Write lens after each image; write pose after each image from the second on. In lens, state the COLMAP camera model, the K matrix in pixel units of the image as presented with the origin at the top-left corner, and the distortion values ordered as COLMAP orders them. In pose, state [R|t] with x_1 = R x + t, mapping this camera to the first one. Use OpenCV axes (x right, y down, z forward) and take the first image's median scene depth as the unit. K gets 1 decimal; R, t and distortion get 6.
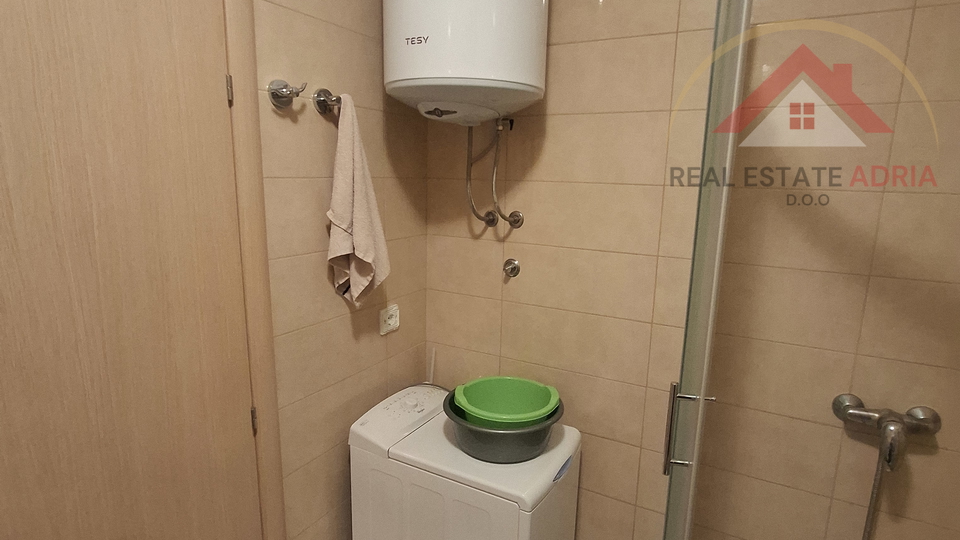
lens RADIAL K [[504.4, 0, 483.9], [0, 504.4, 271.6], [0, 0, 1]] dist [0.001654, -0.001292]
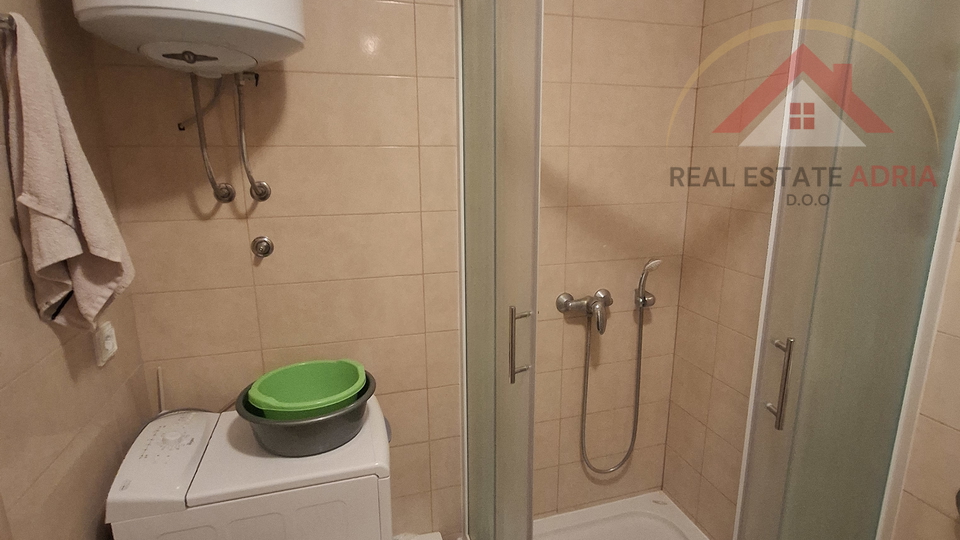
lens RADIAL K [[504.4, 0, 485.1], [0, 504.4, 269.6], [0, 0, 1]] dist [0.001654, -0.001292]
pose [[0.712916, -0.184326, 0.676590, -0.311594], [0.152369, 0.982502, 0.107117, -0.004293], [-0.684495, 0.026725, 0.728527, 0.107794]]
